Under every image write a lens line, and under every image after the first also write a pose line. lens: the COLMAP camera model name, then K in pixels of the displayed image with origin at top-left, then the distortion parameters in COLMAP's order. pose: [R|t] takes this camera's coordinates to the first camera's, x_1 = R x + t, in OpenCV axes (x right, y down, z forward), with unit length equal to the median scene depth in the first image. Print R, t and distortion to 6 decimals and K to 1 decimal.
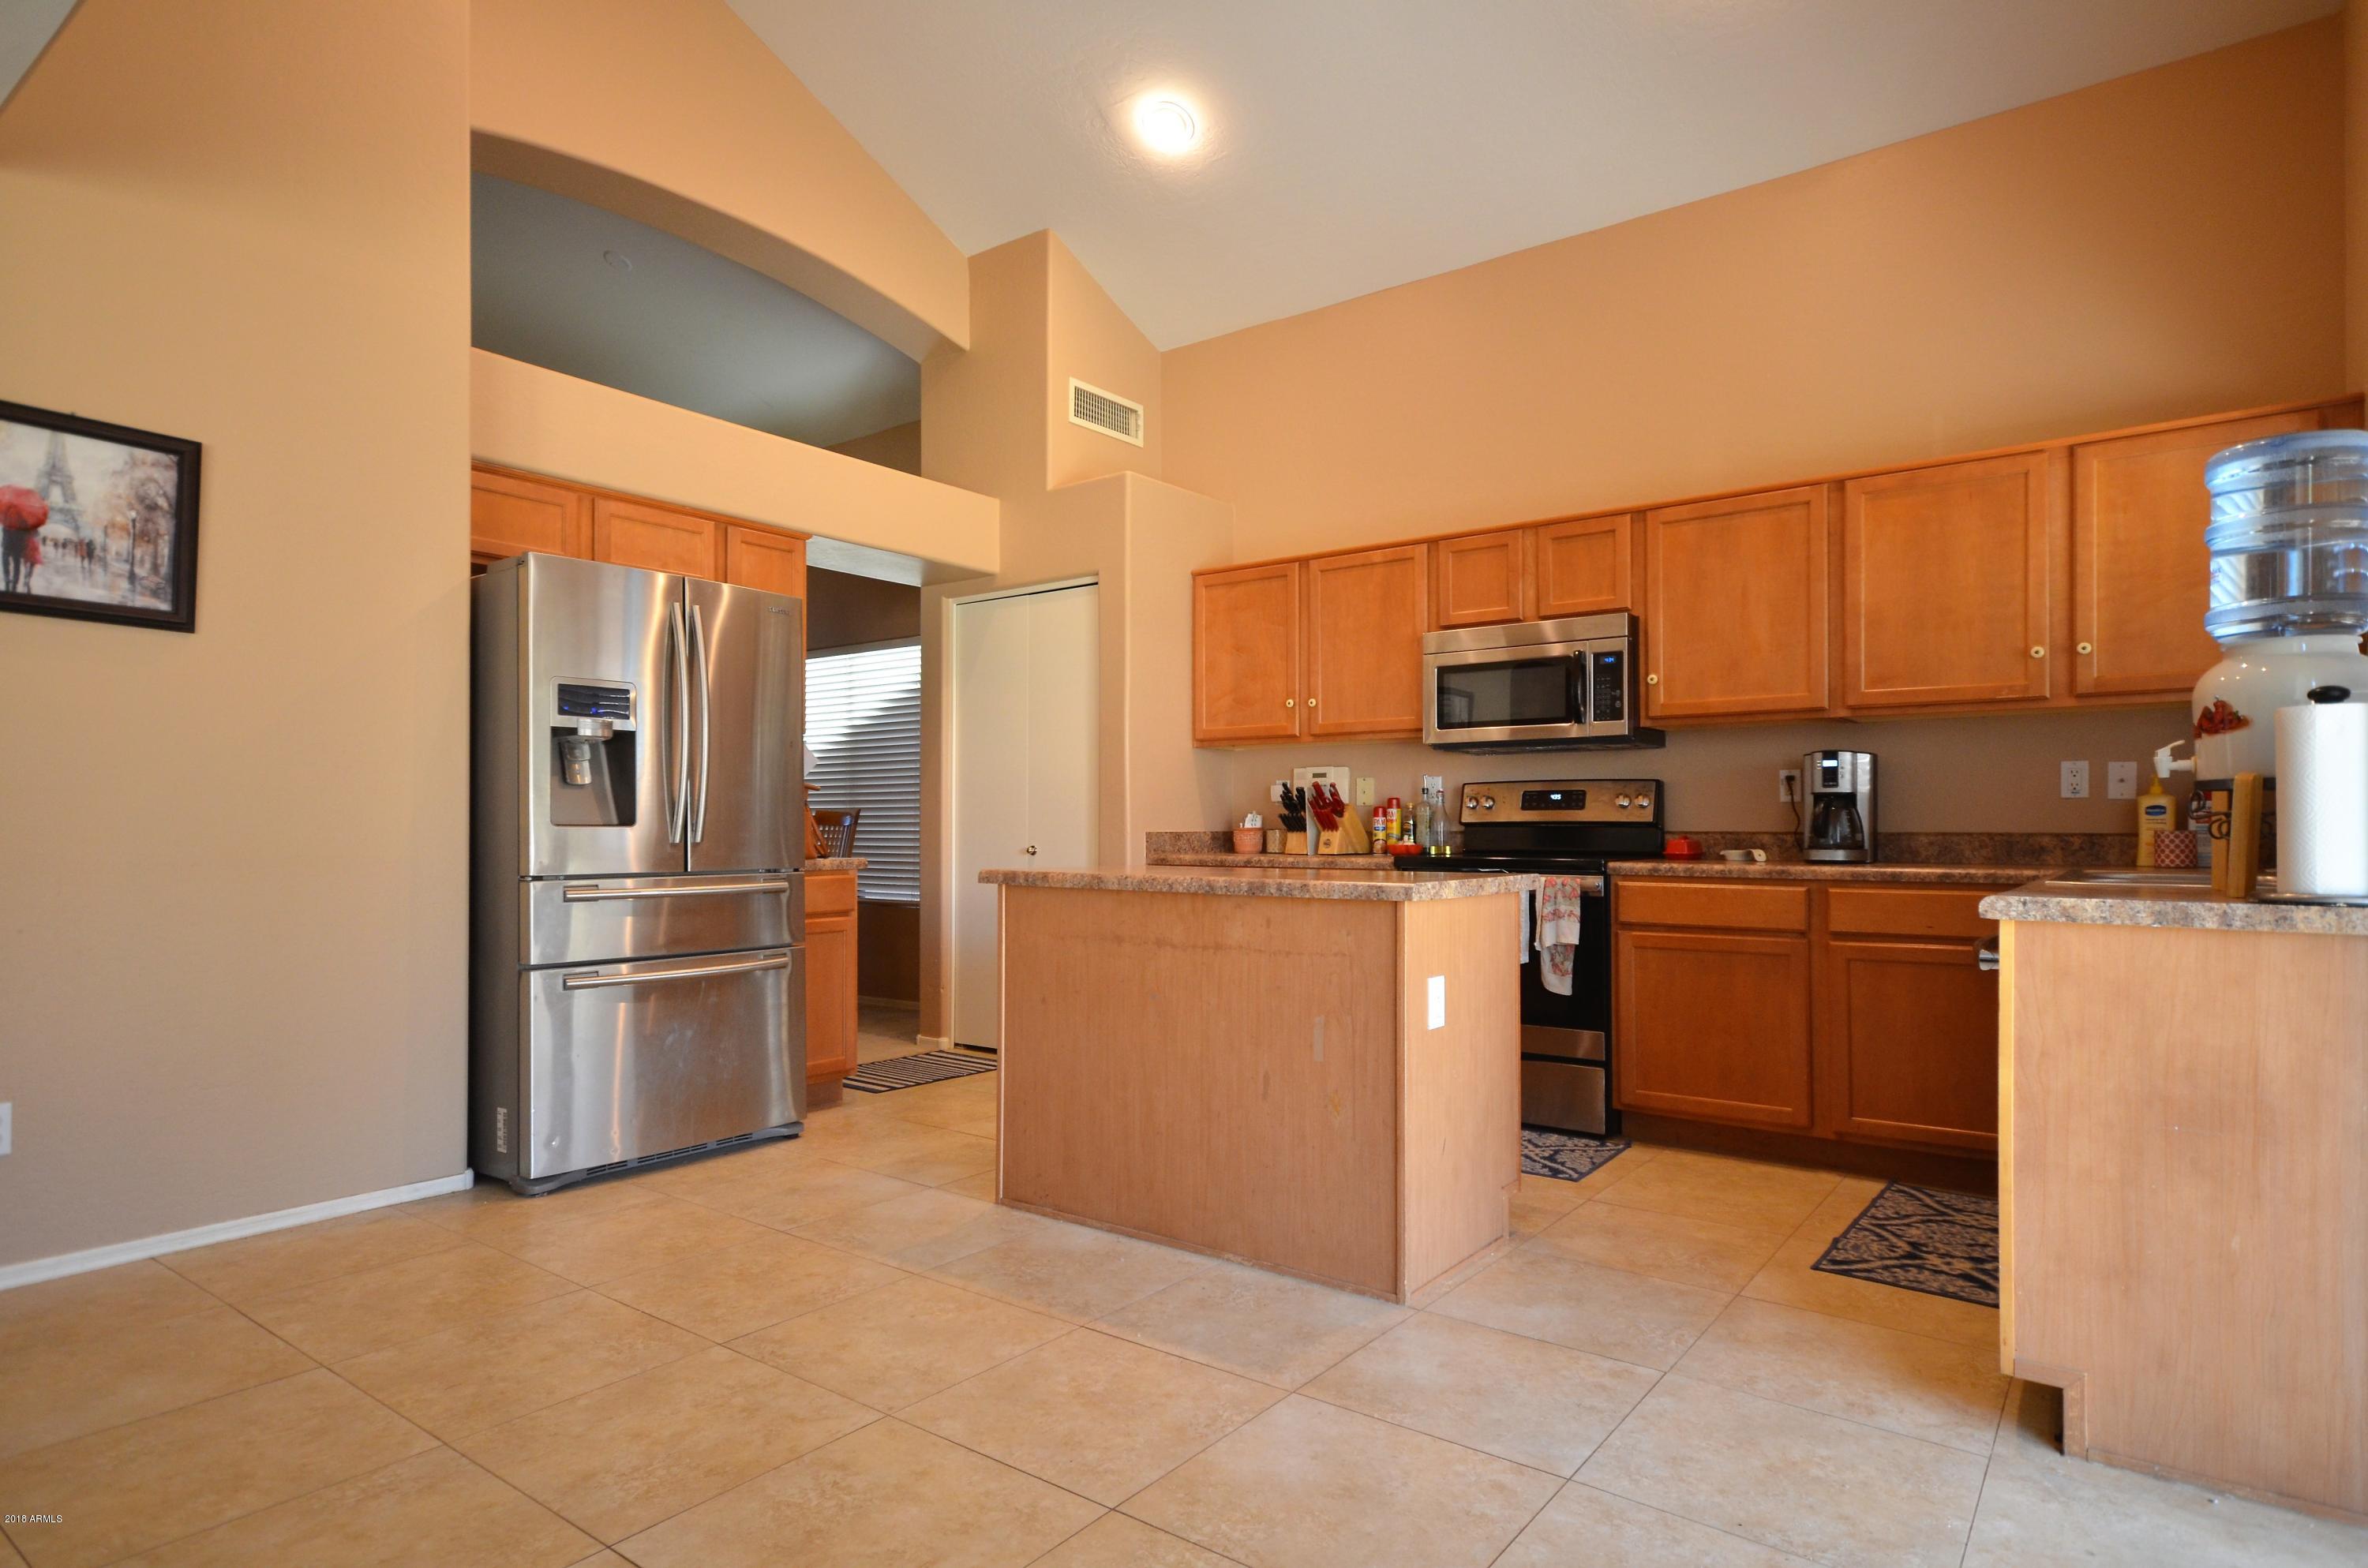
lens RADIAL K [[1284.2, 0, 1185.2], [0, 1284.2, 813.8], [0, 0, 1]] dist [0.013895, 0.000895]
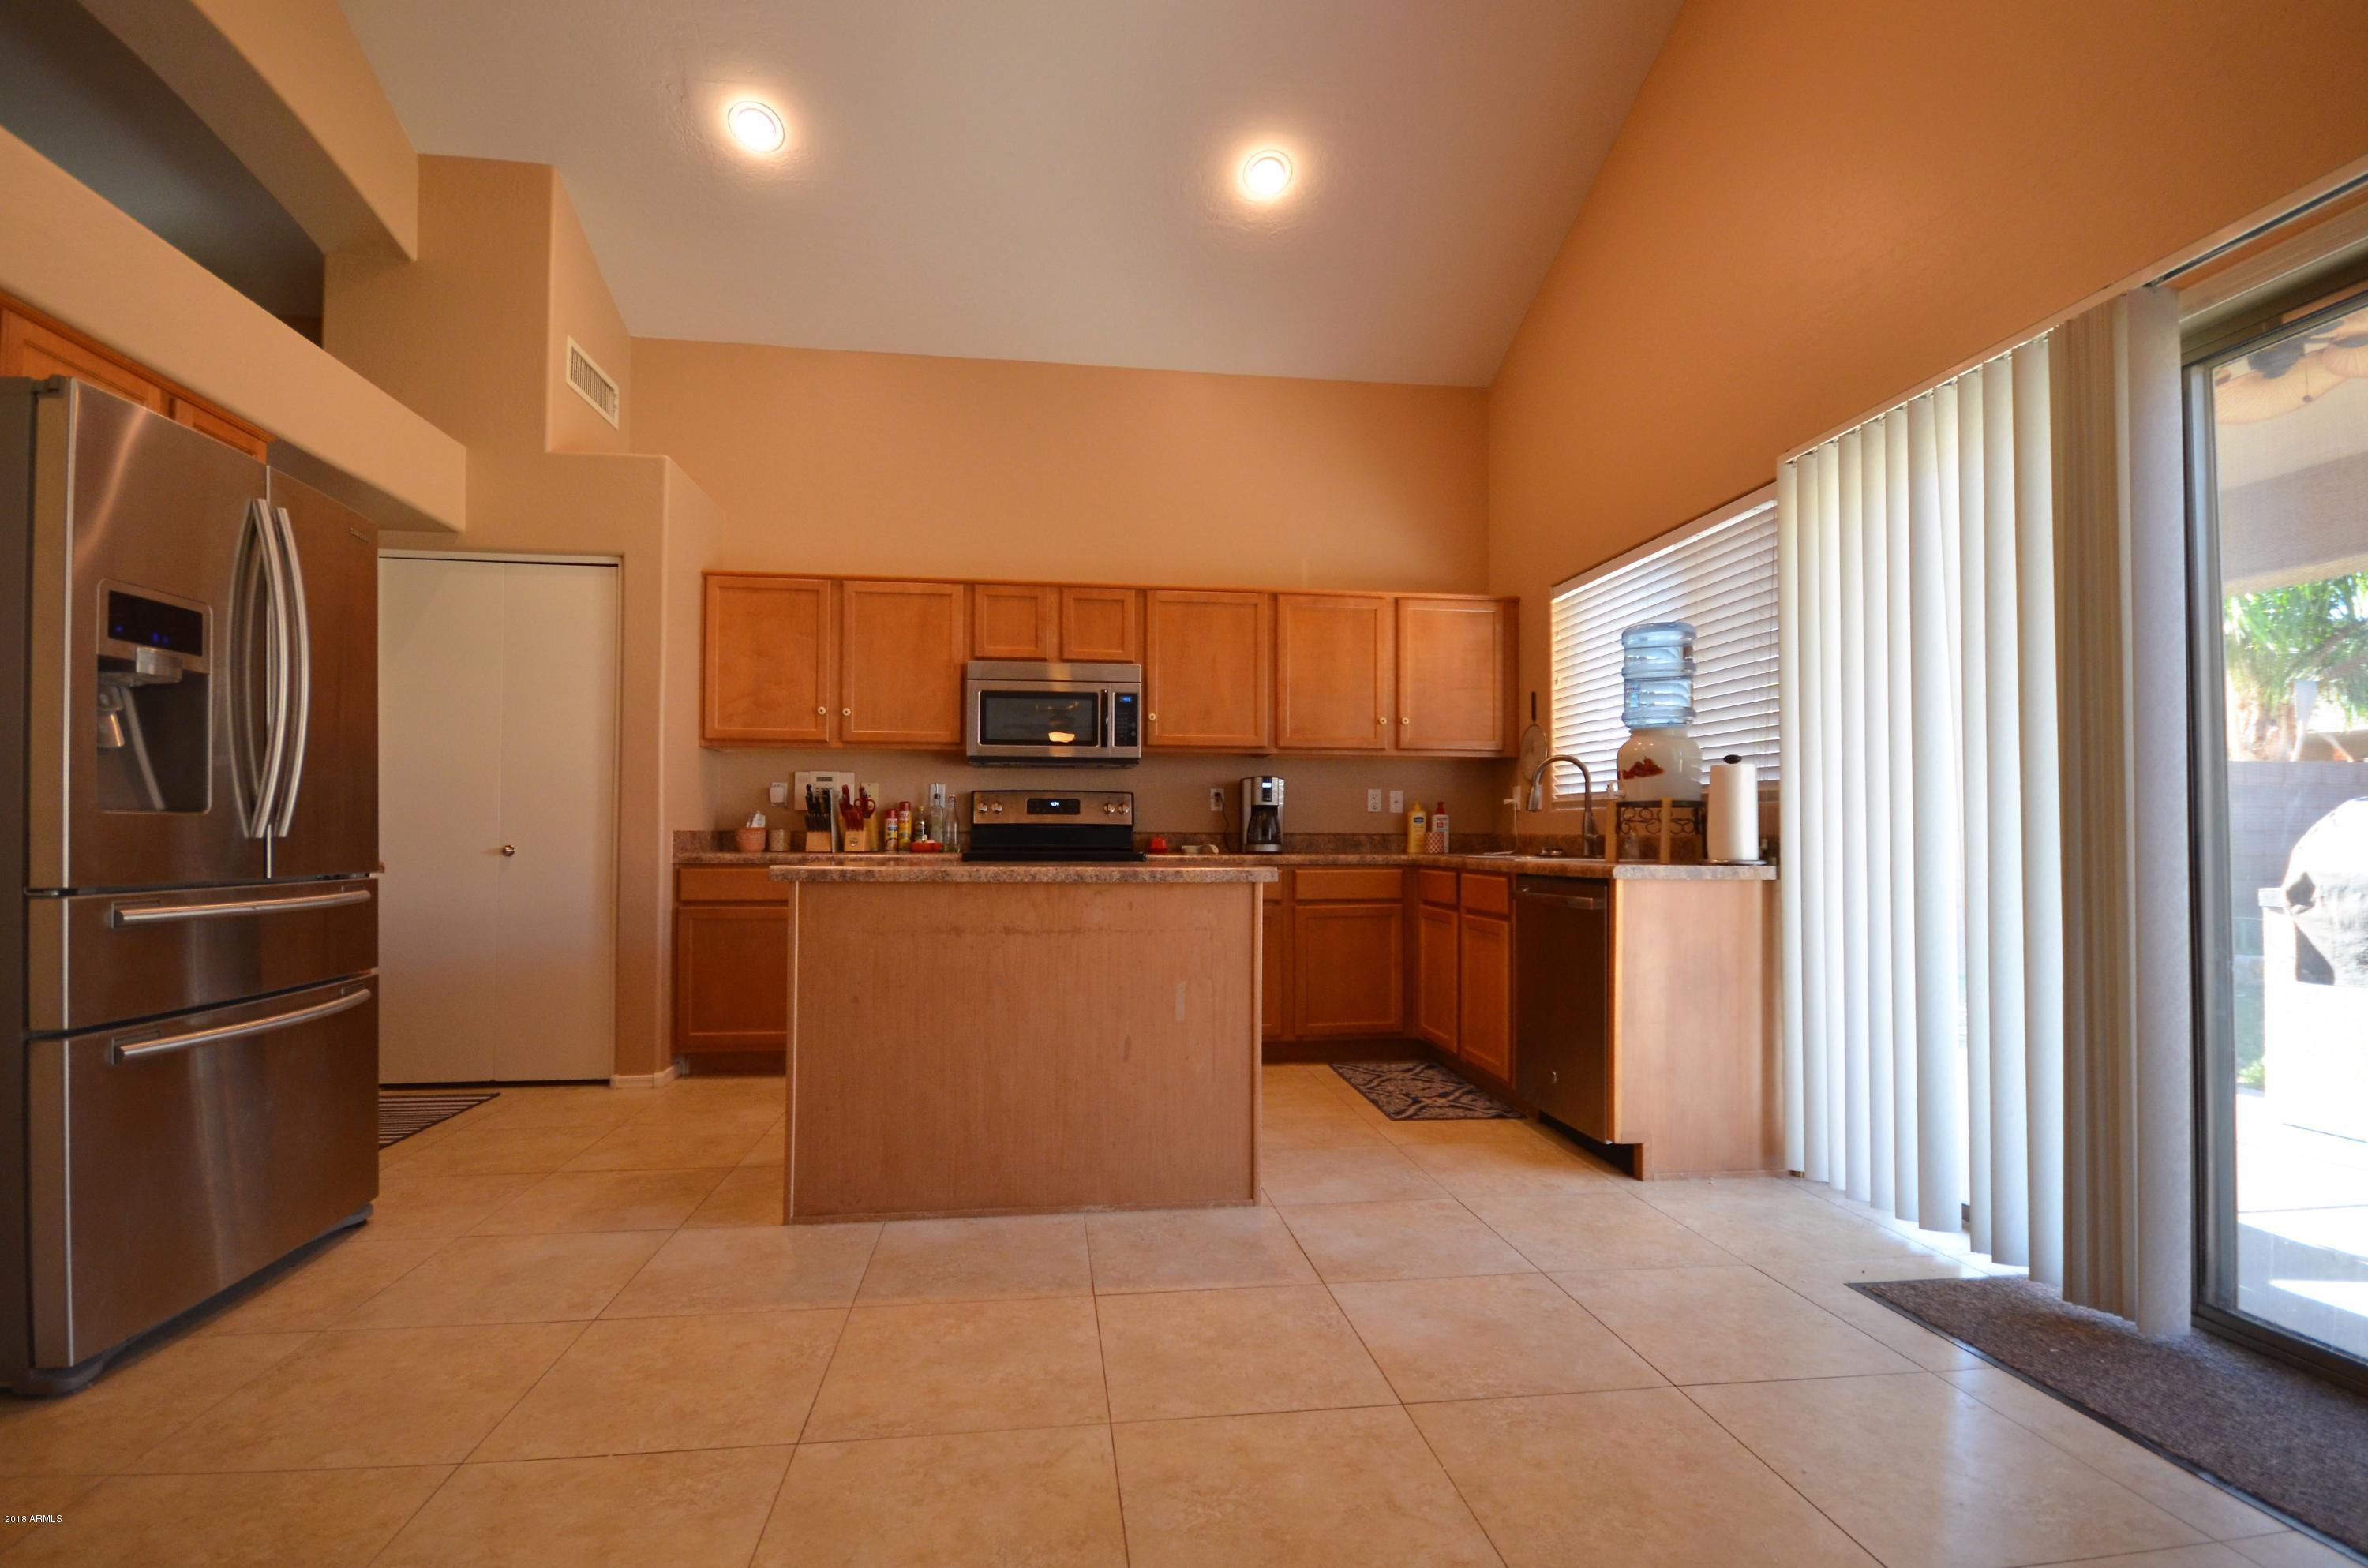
lens RADIAL K [[1055.4, 0, 1173.3], [0, 1055.4, 813.8], [0, 0, 1]] dist [0.004231, -0.007420]
pose [[0.715201, 0.017333, 0.698704, -0.417198], [-0.010712, 0.999847, -0.013839, 0.011328], [-0.698837, 0.002413, 0.715277, 0.220621]]
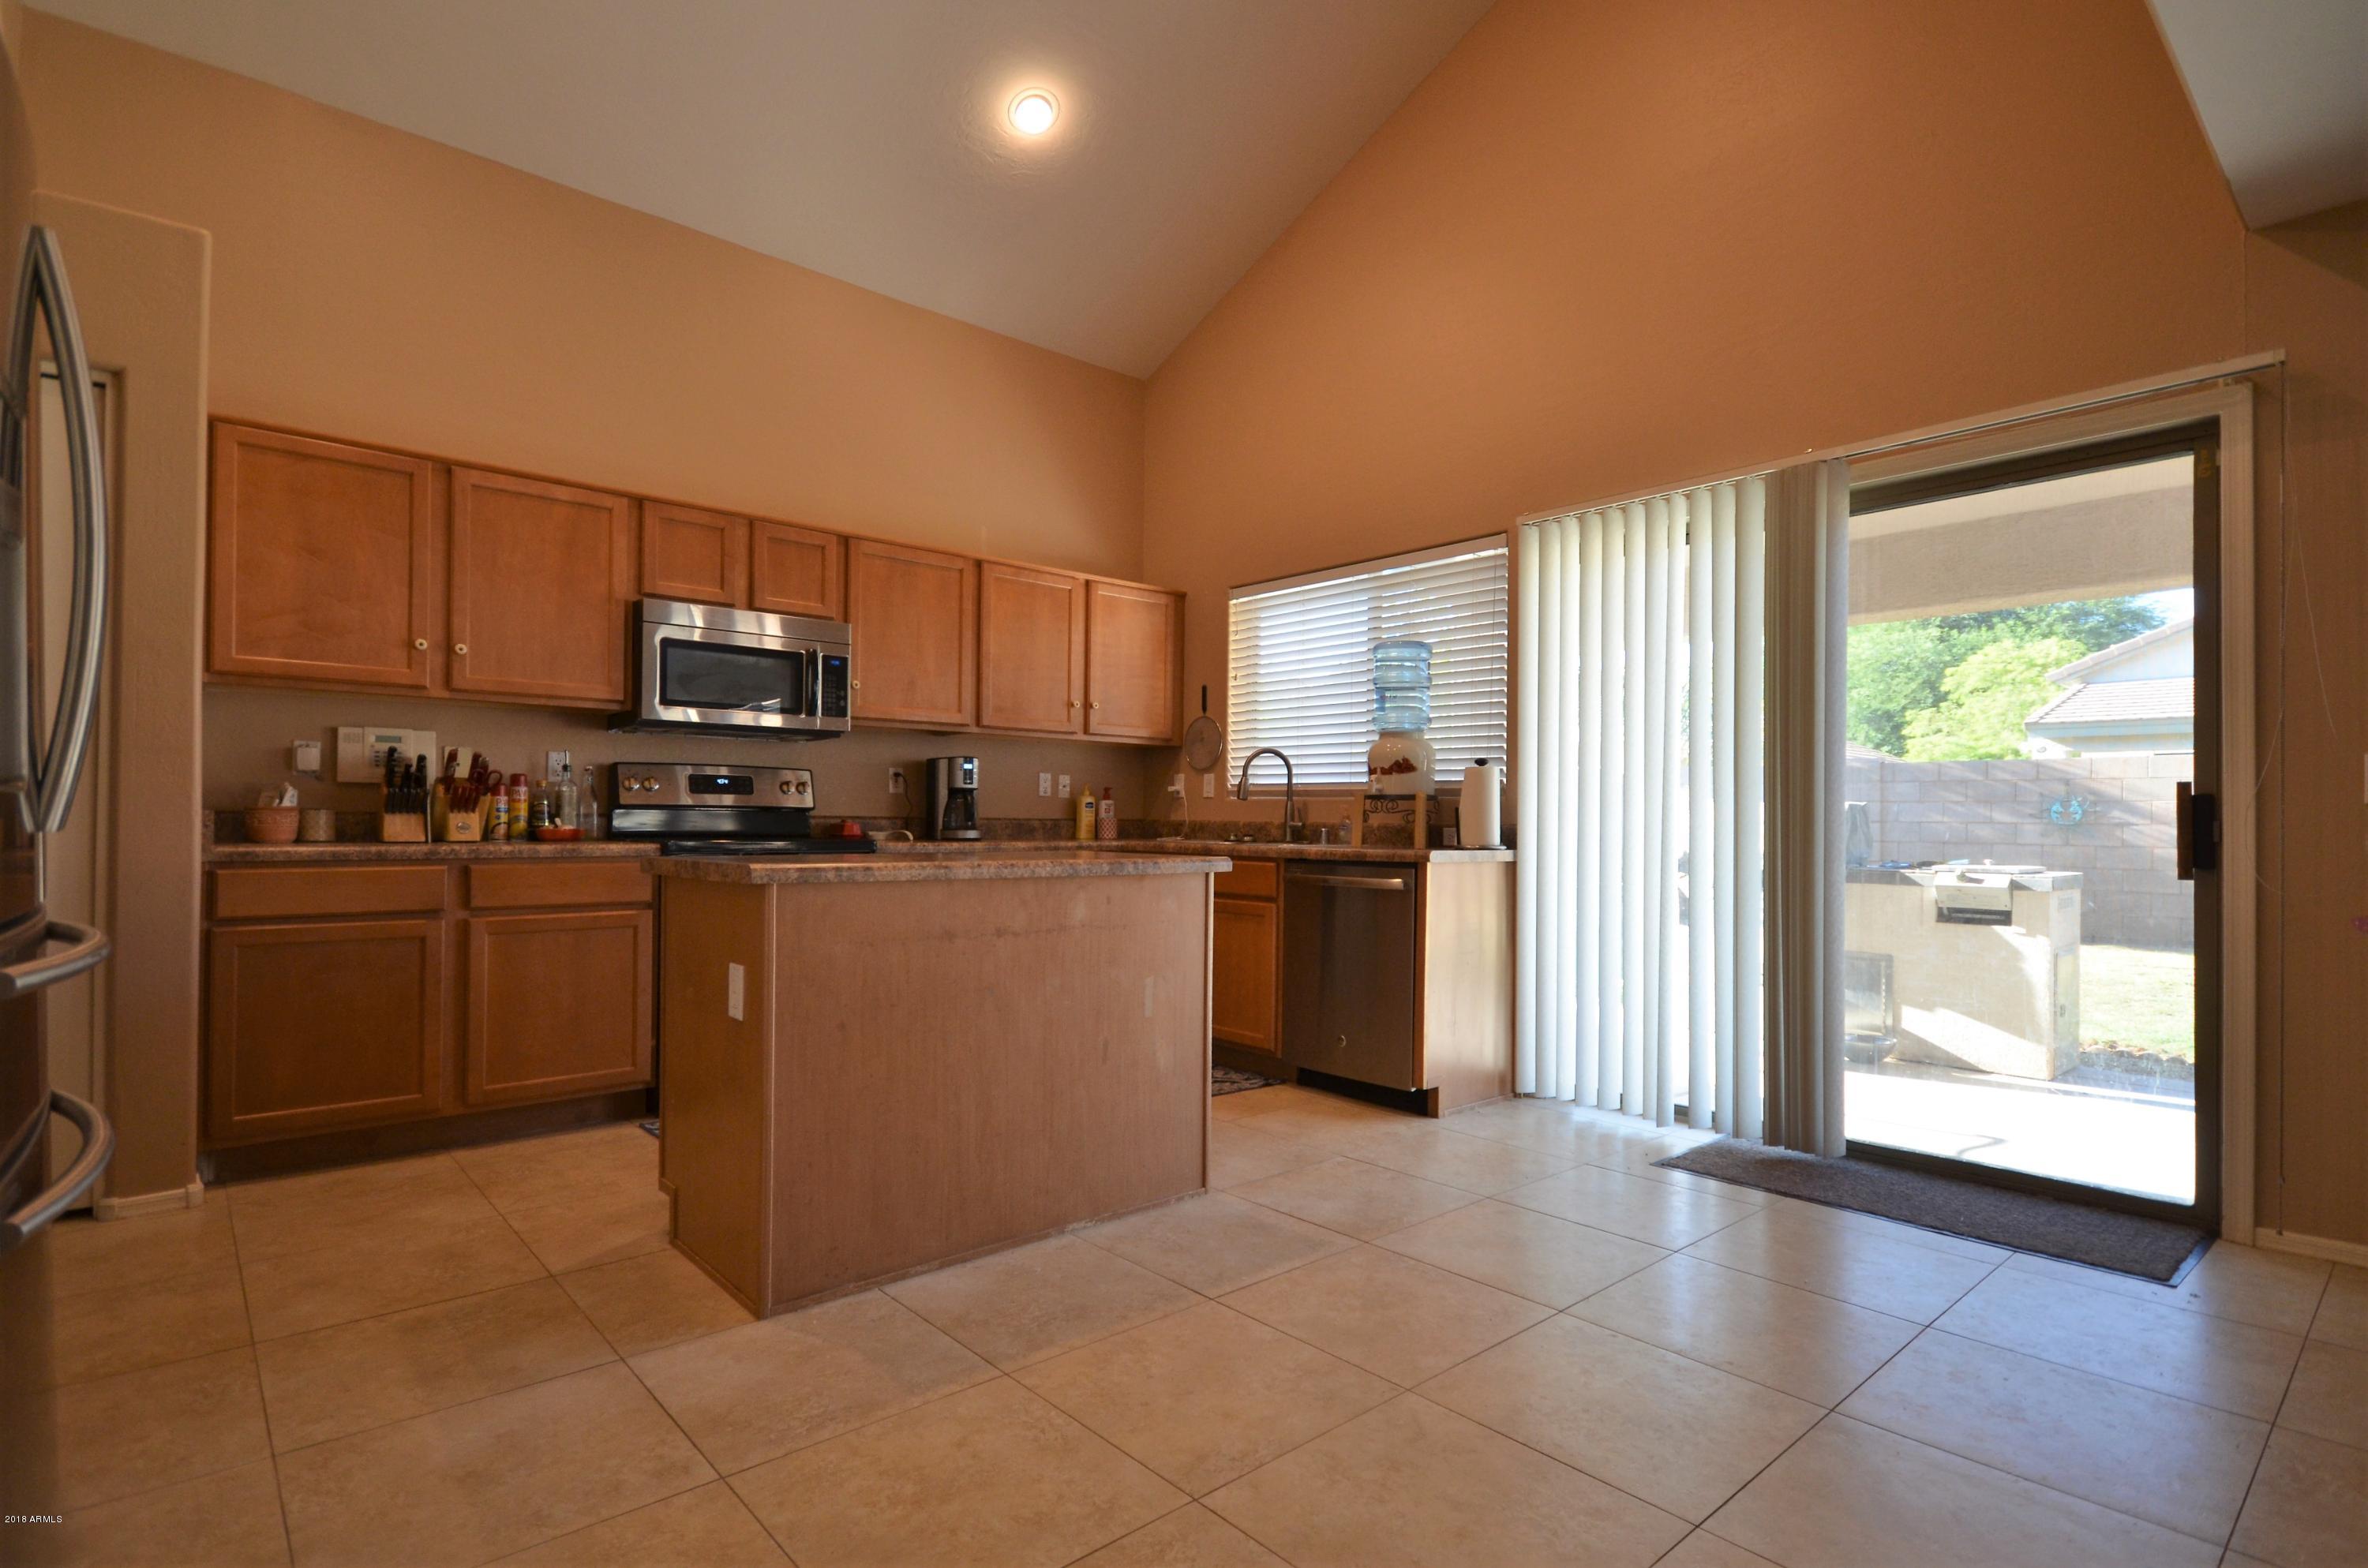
lens RADIAL K [[1141.7, 0, 1162.4], [0, 1141.7, 811.0], [0, 0, 1]] dist [0.011067, 0.000258]
pose [[0.211138, 0.009033, 0.977414, -0.637567], [-0.018933, 0.999807, -0.005150, 0.010280], [-0.977273, -0.017418, 0.211269, 0.554649]]
